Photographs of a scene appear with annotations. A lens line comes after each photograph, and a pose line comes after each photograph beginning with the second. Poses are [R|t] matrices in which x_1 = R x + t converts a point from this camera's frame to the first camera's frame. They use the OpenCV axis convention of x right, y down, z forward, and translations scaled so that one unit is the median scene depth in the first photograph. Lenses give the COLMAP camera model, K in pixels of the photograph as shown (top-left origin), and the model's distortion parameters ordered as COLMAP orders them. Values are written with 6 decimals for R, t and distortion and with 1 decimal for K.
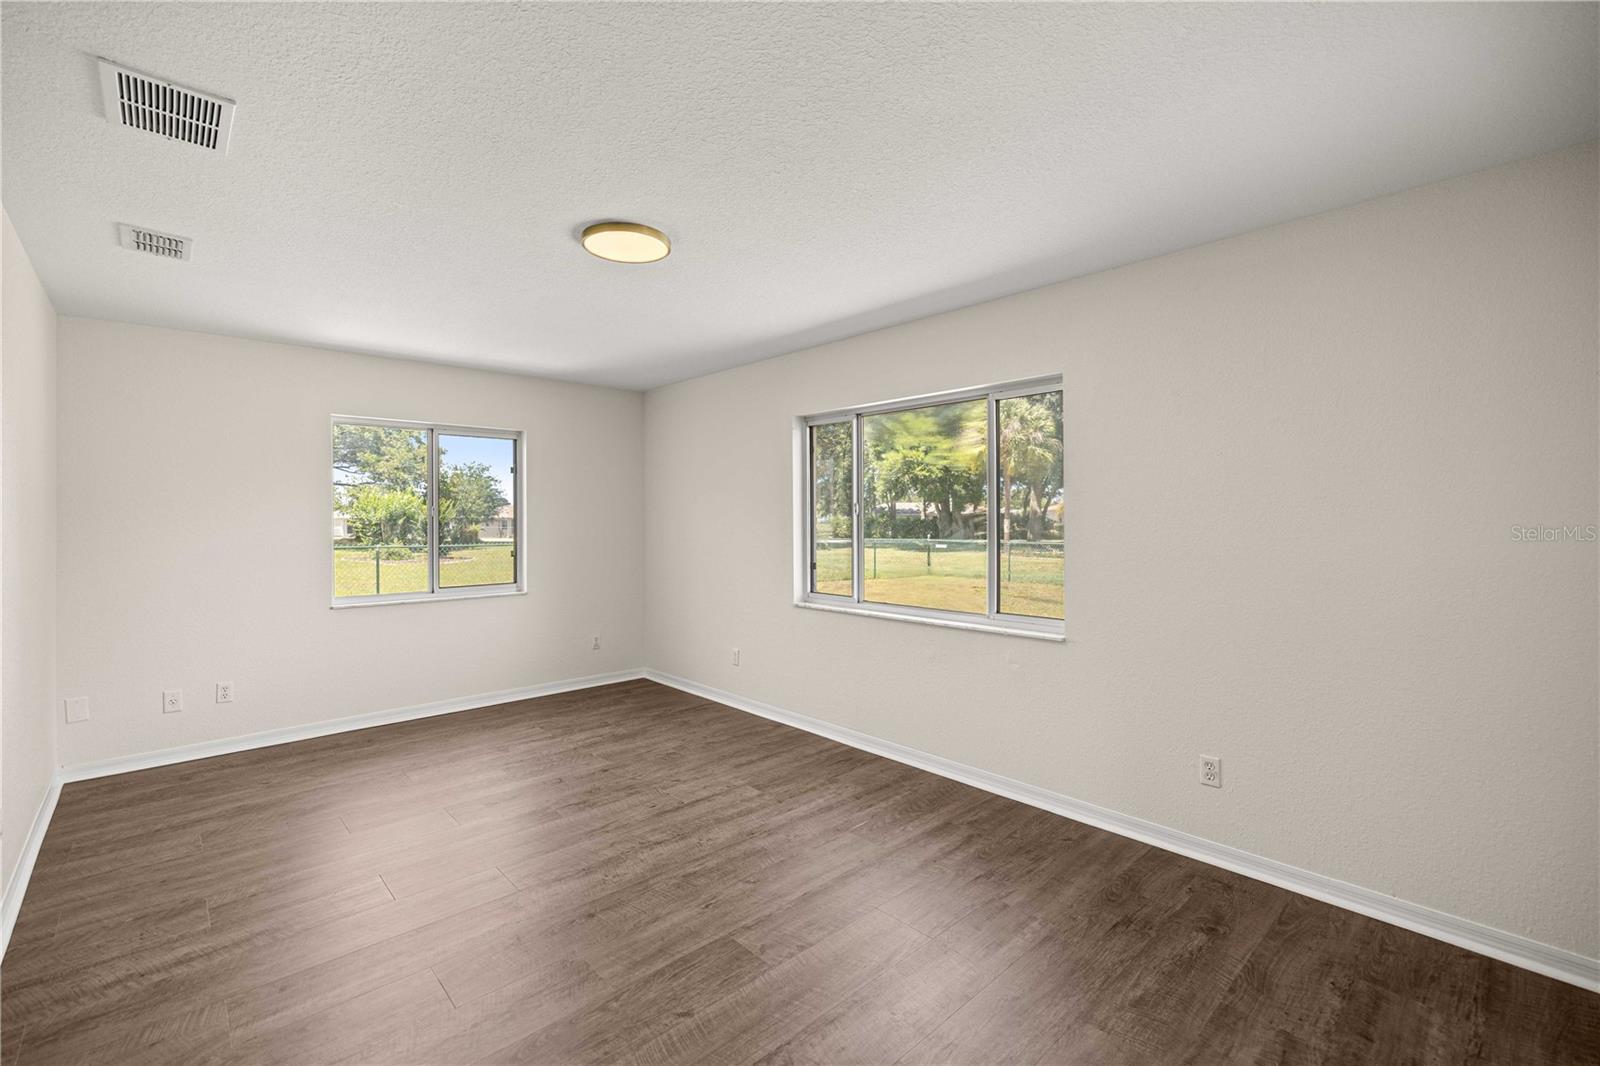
lens RADIAL K [[672.8, 0, 802.2], [0, 672.8, 527.4], [0, 0, 1]] dist [-0.002723, -0.000324]
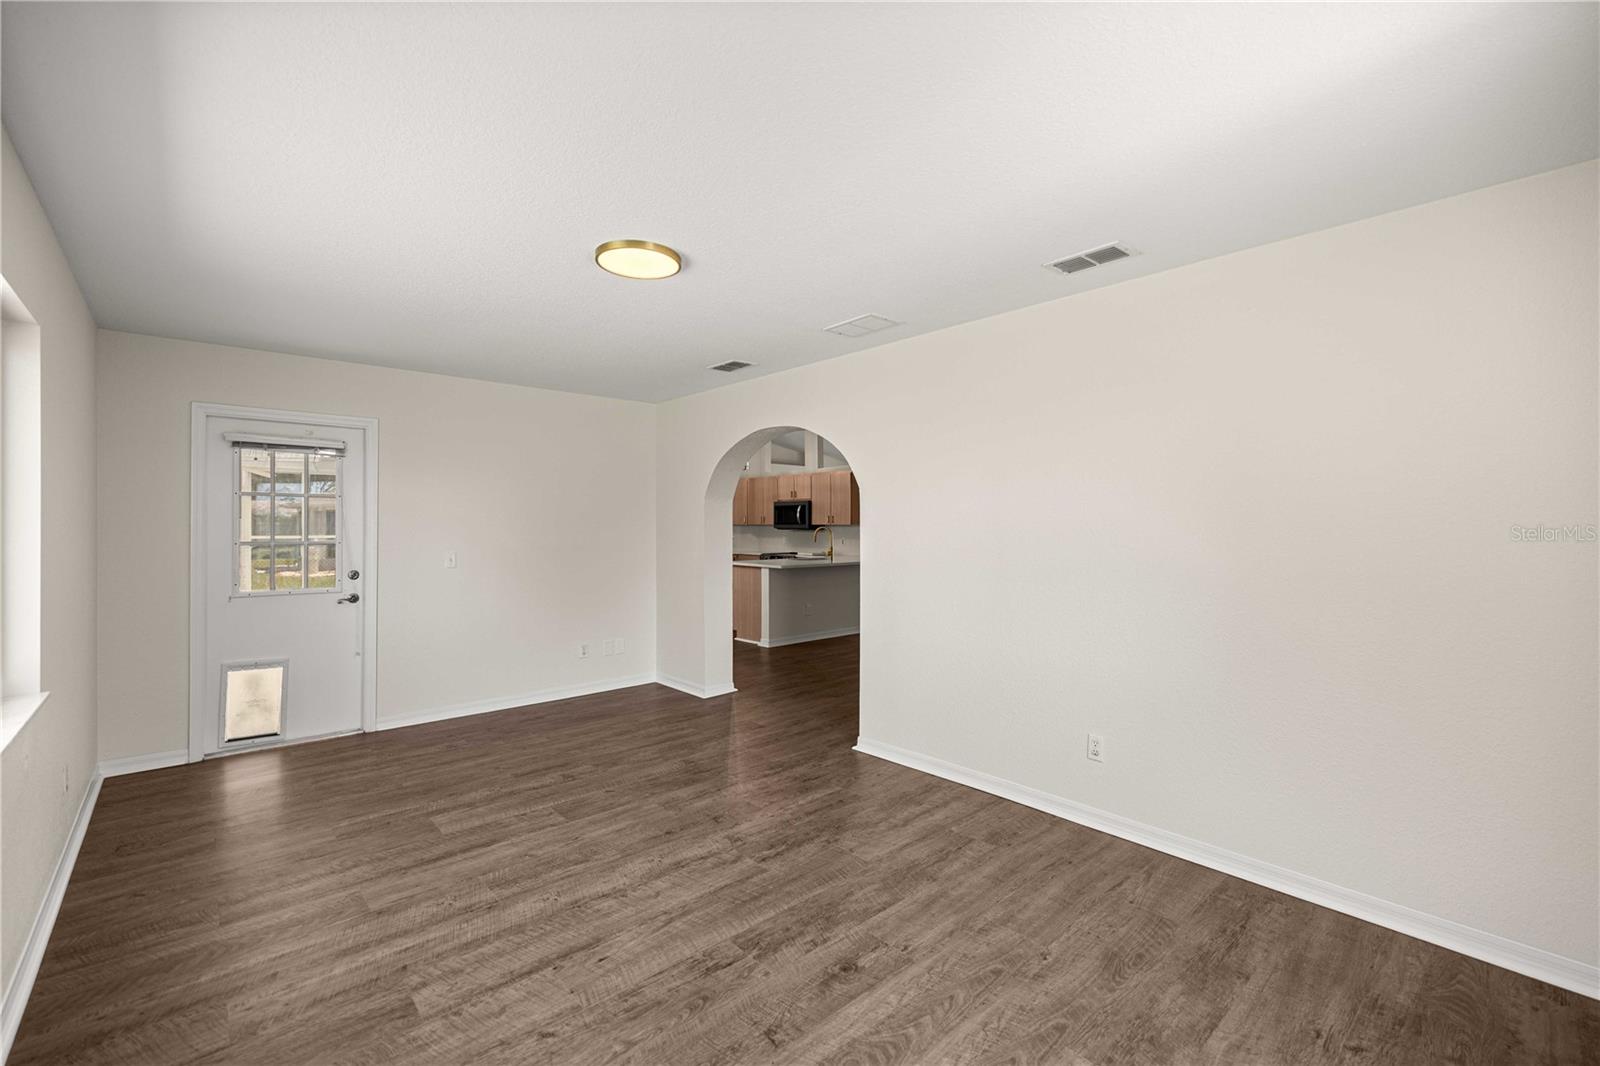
lens RADIAL K [[672.8, 0, 802.2], [0, 672.8, 527.4], [0, 0, 1]] dist [-0.002723, -0.000324]
pose [[-0.999849, 0.001737, 0.017268, -0.455790], [0.002021, 0.999863, 0.016456, -0.024058], [-0.017237, 0.016488, -0.999715, 1.745075]]
